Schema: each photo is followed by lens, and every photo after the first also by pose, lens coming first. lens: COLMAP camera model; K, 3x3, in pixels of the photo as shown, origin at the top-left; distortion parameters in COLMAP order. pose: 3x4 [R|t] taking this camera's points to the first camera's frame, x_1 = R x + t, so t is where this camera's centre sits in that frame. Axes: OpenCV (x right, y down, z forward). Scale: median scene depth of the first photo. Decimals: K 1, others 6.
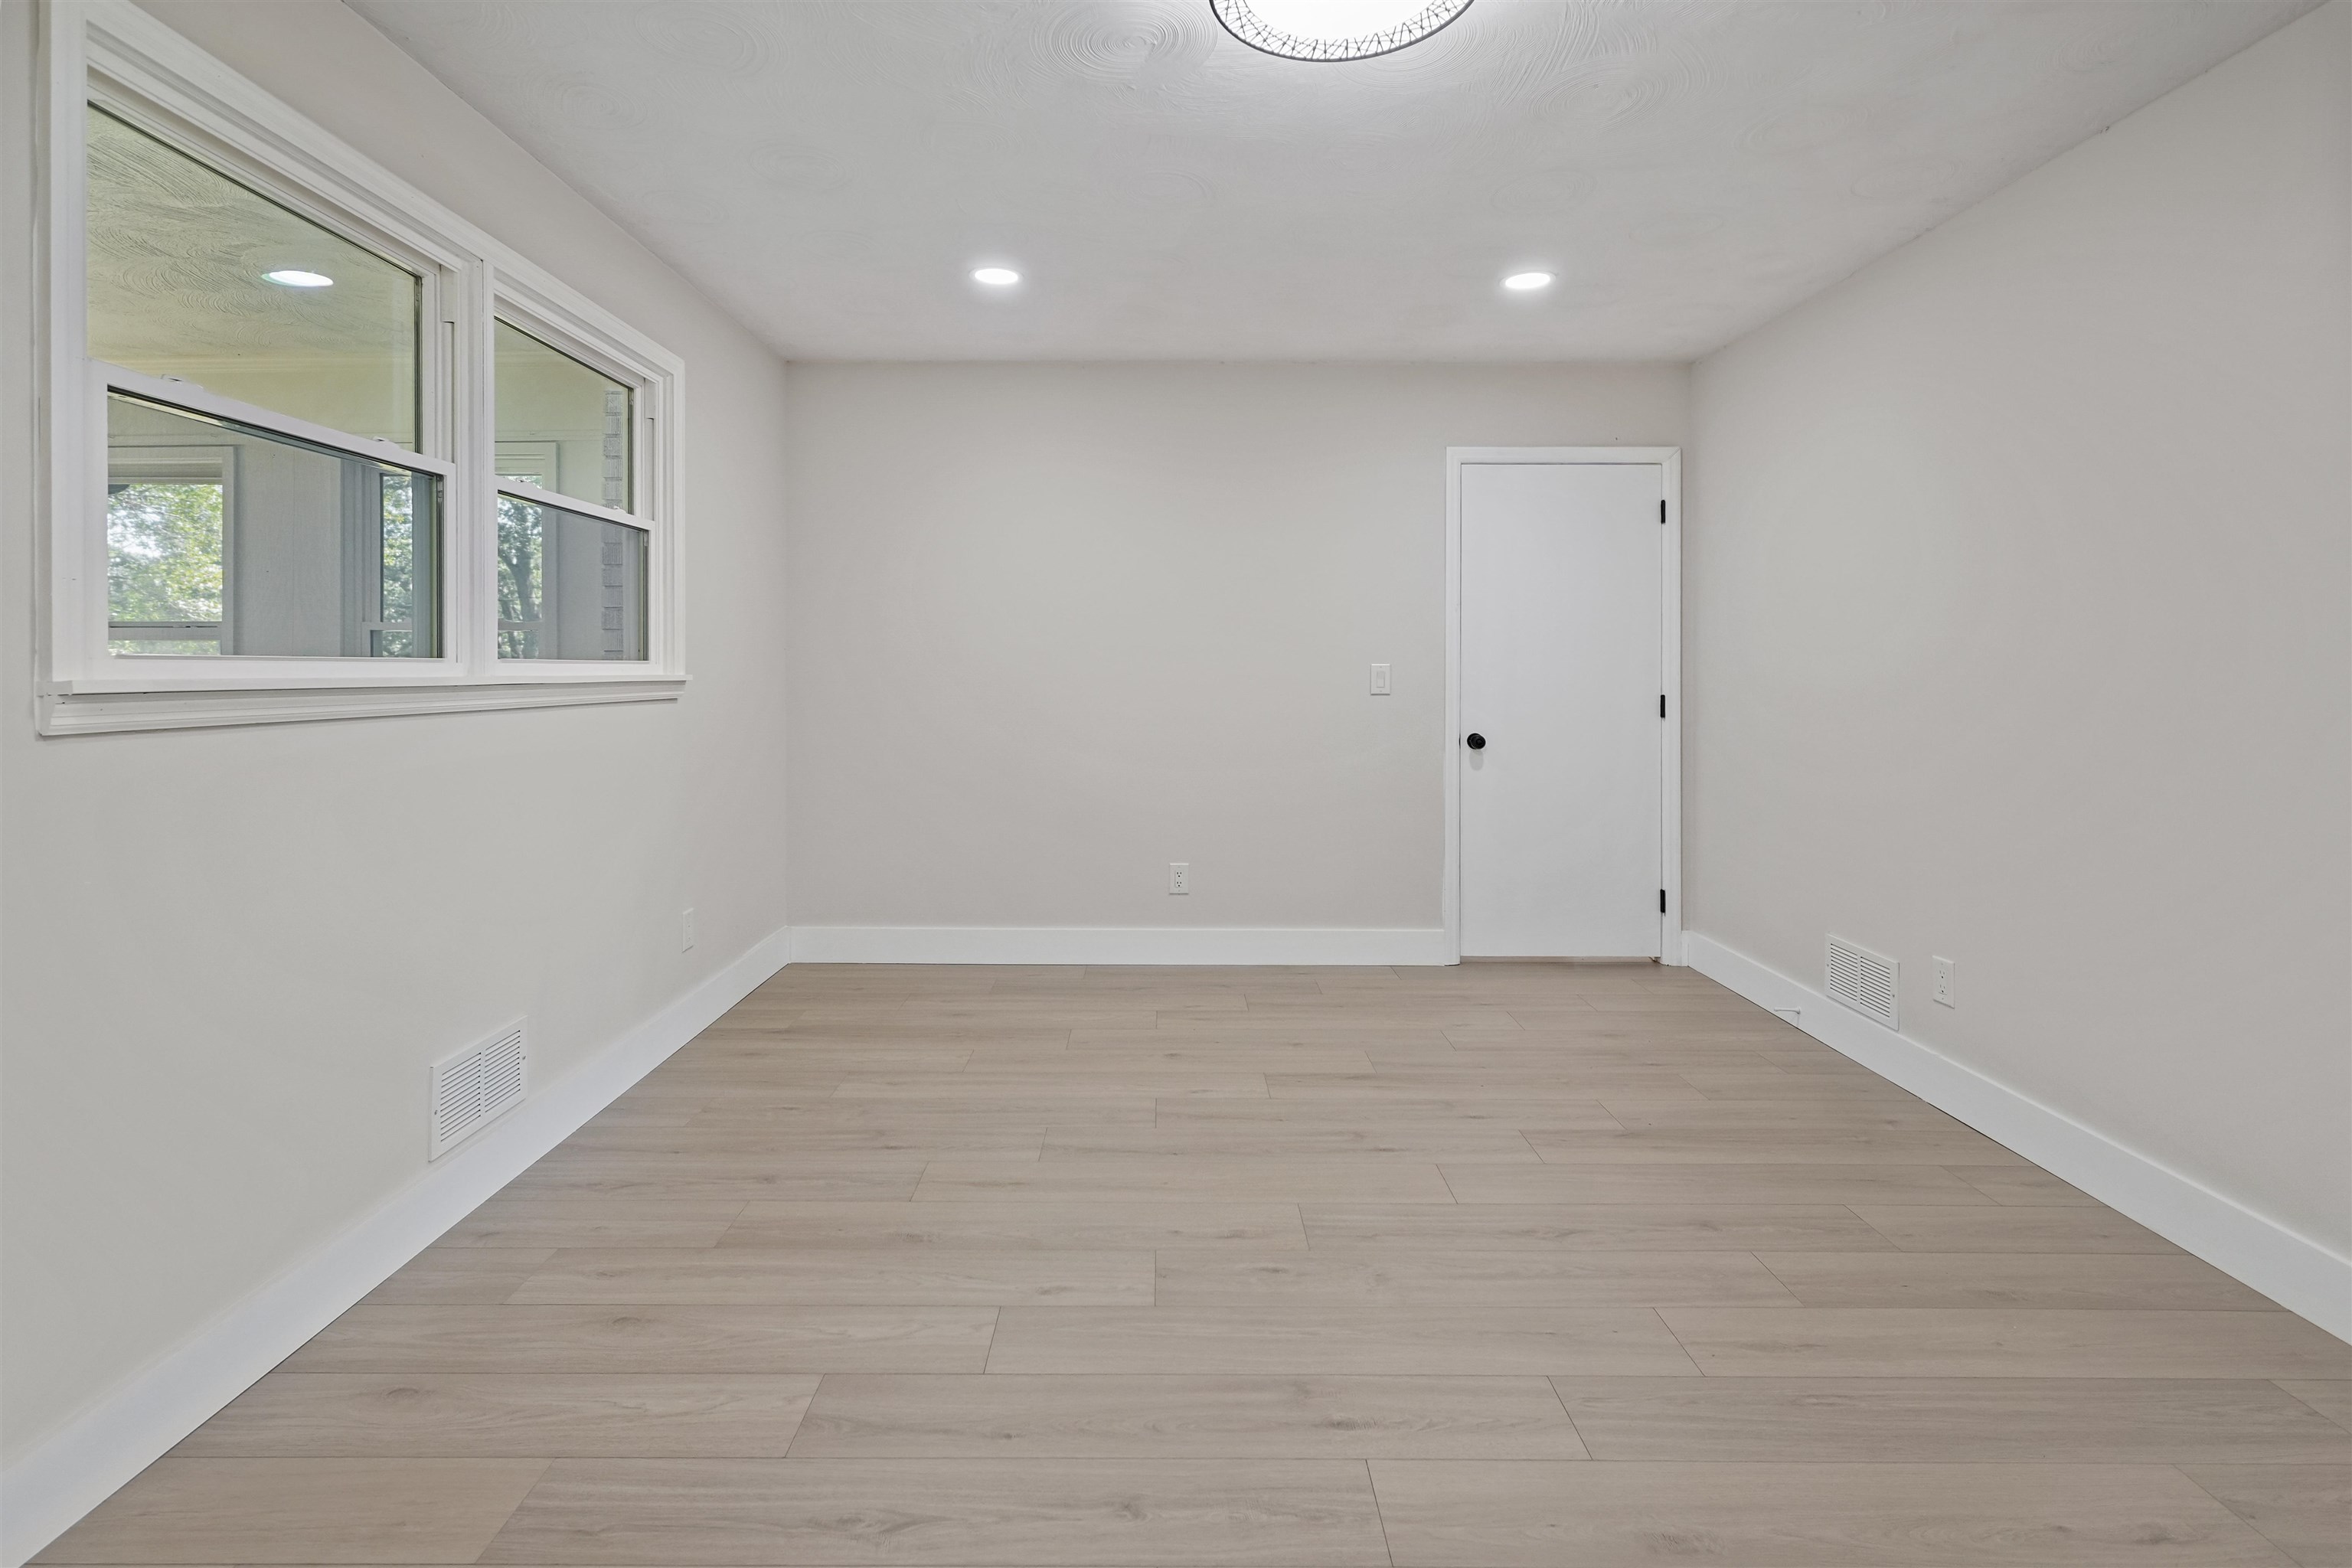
lens RADIAL K [[1105.5, 0, 1169.0], [0, 1105.5, 656.7], [0, 0, 1]] dist [0.003952, 0.000216]
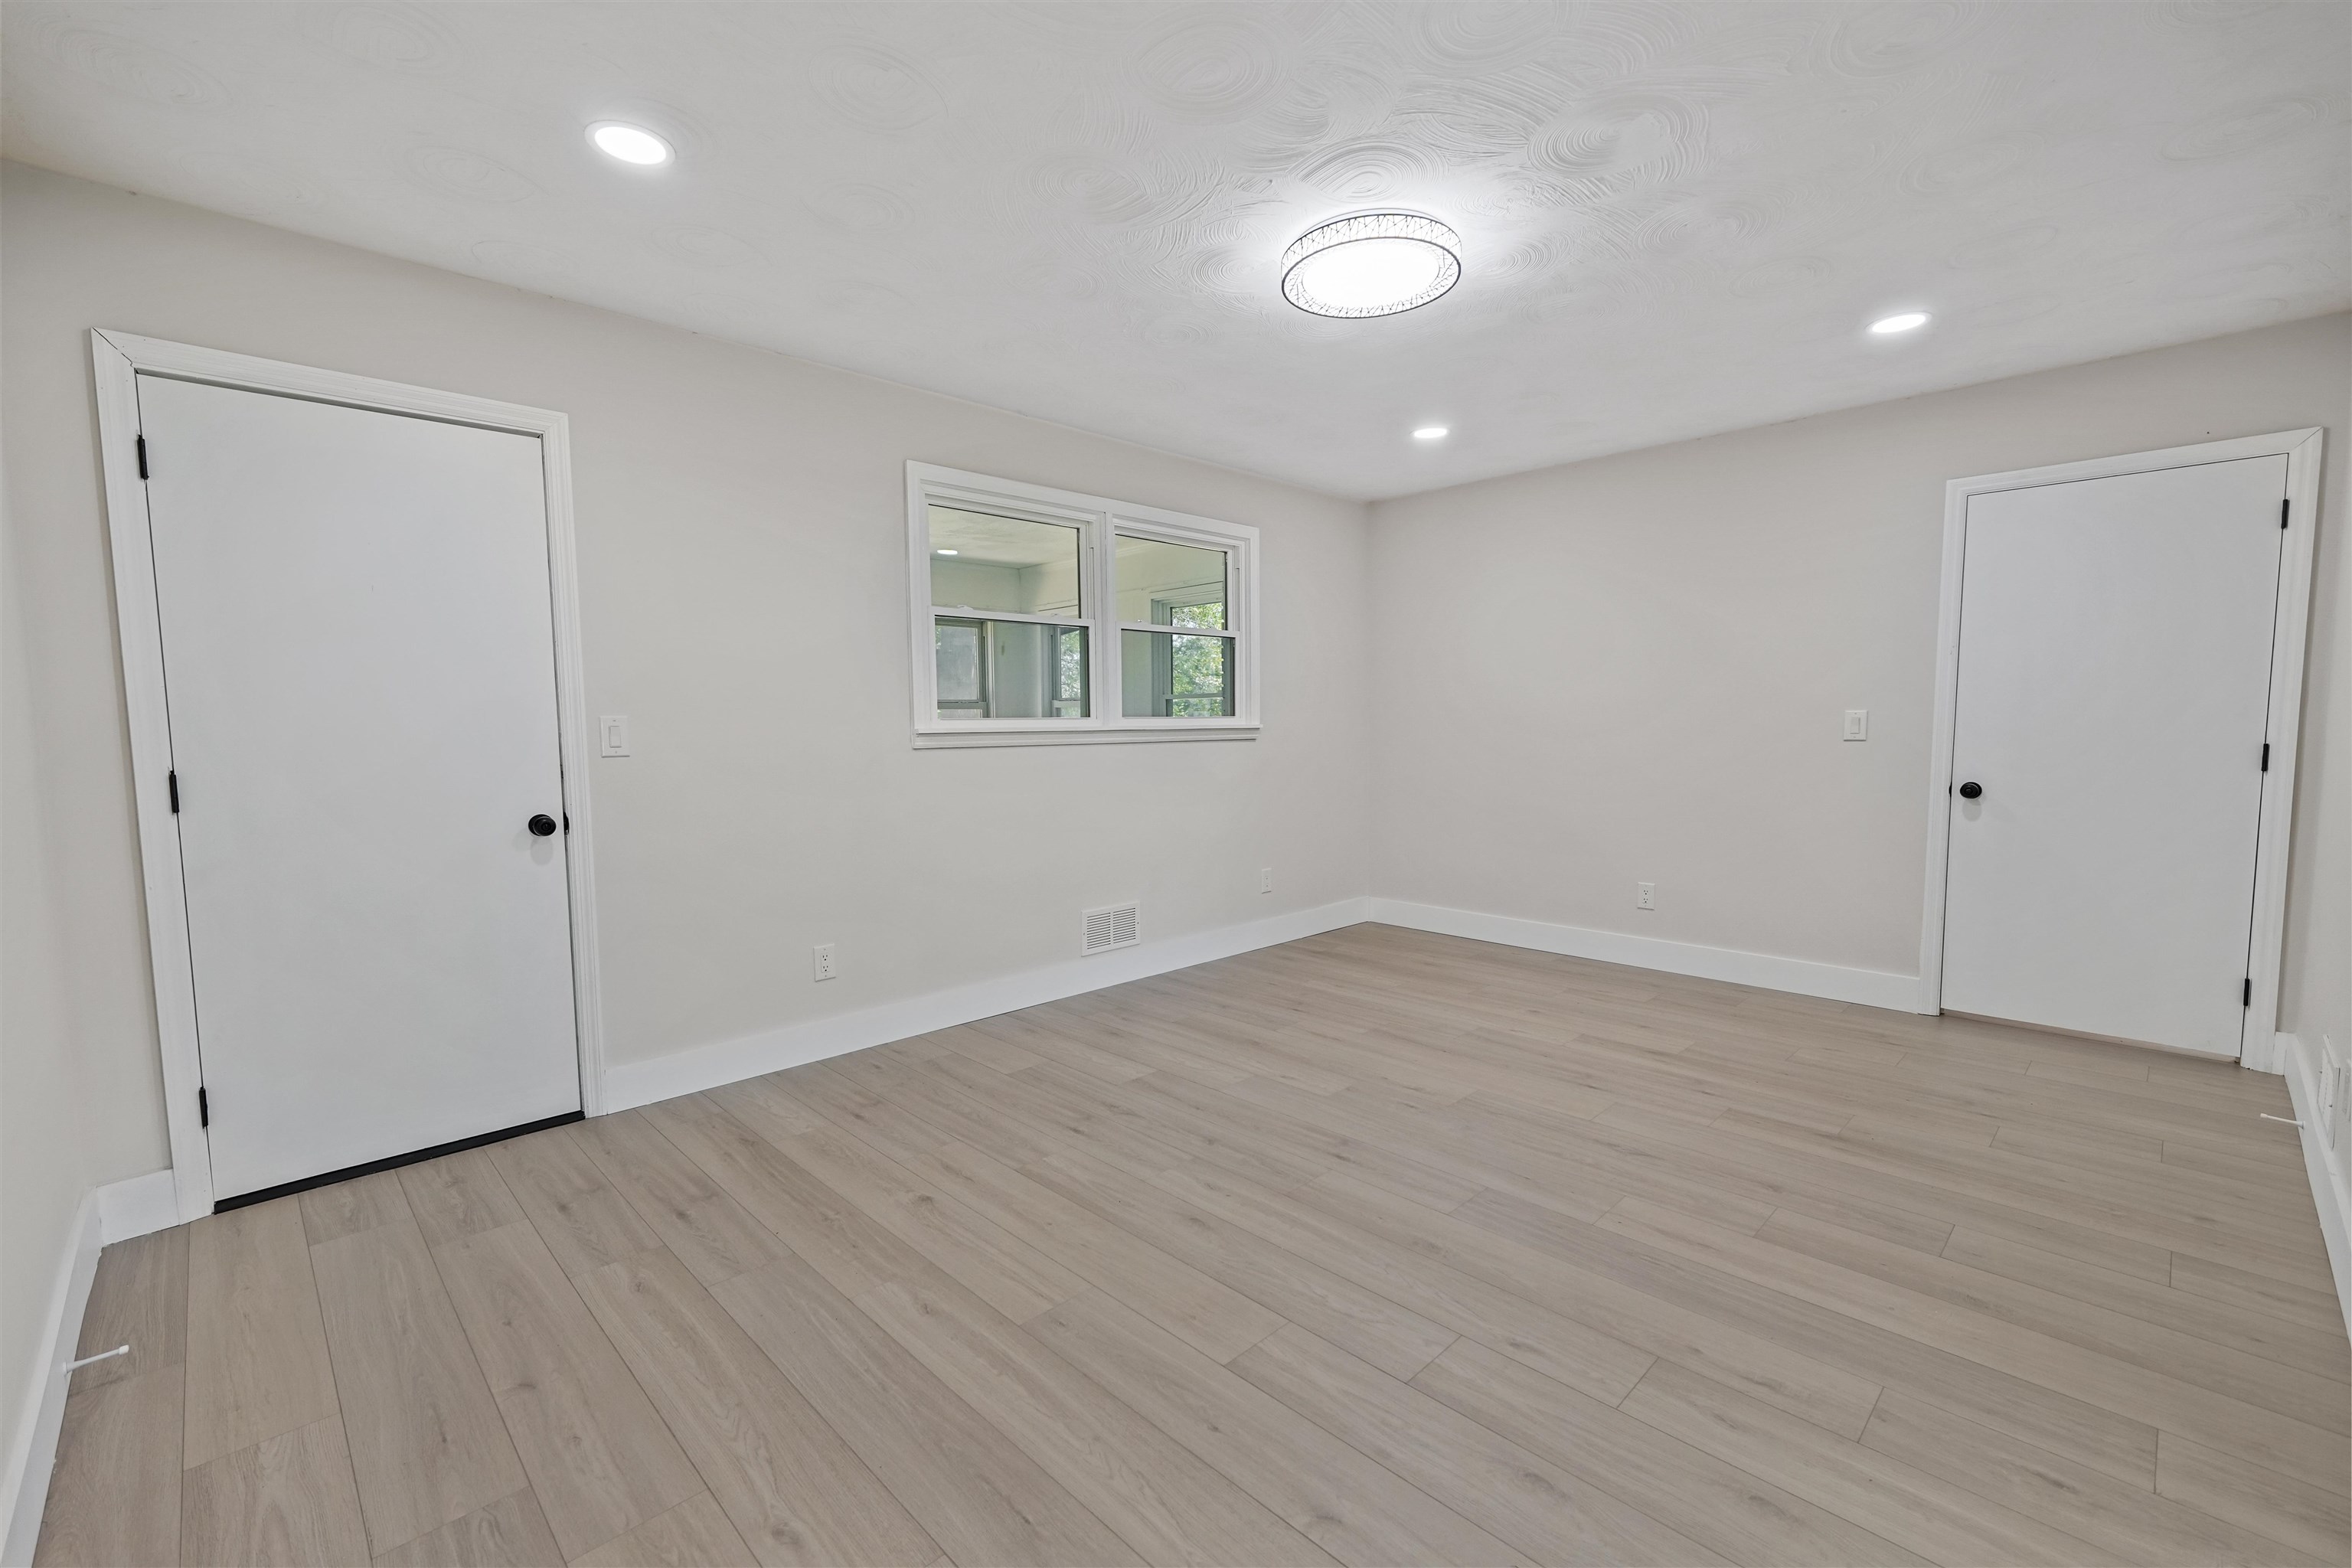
lens RADIAL K [[991.7, 0, 1176.0], [0, 991.7, 784.0], [0, 0, 1]] dist [0.015906, 0.000214]
pose [[0.703492, 0.039180, -0.709622, 0.669780], [0.016501, 0.997310, 0.071423, -0.003607], [0.710511, -0.061955, 0.700953, -0.151839]]
